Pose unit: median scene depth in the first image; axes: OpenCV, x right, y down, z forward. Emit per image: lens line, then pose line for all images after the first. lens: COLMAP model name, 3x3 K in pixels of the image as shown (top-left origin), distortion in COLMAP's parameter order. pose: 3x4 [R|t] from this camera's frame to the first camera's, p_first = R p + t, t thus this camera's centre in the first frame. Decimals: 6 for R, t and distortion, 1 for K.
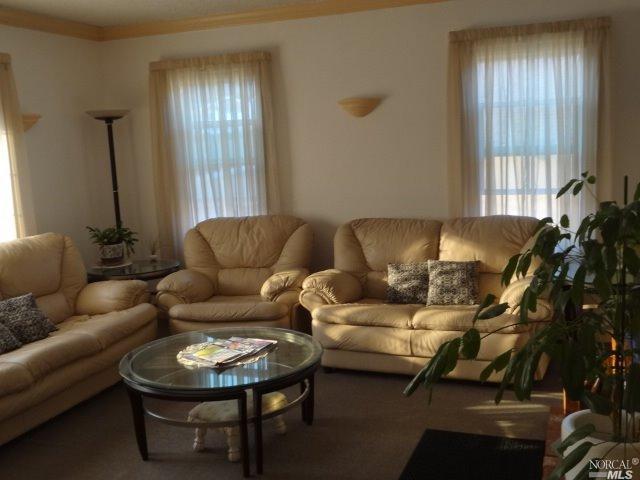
lens RADIAL K [[716.0, 0, 320.0], [0, 716.0, 240.0], [0, 0, 1]] dist [-0.005972, 0.041774]
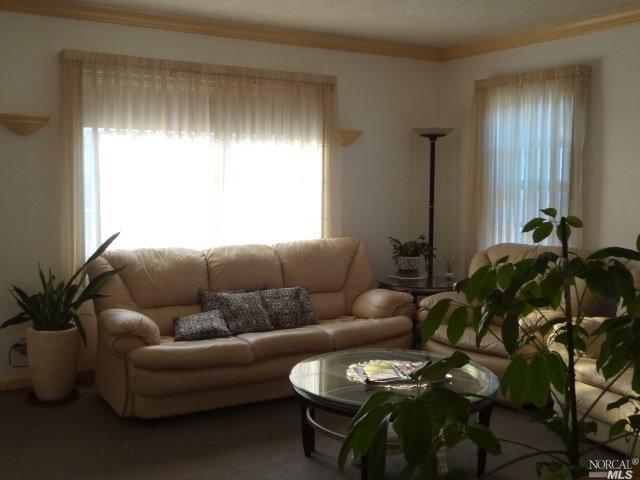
lens RADIAL K [[716.0, 0, 320.0], [0, 716.0, 240.0], [0, 0, 1]] dist [-0.005972, 0.041774]
pose [[0.771748, 0.114678, -0.625503, 0.254364], [-0.134406, 0.990800, 0.015820, -0.016536], [0.621562, 0.071863, 0.780062, 0.110589]]
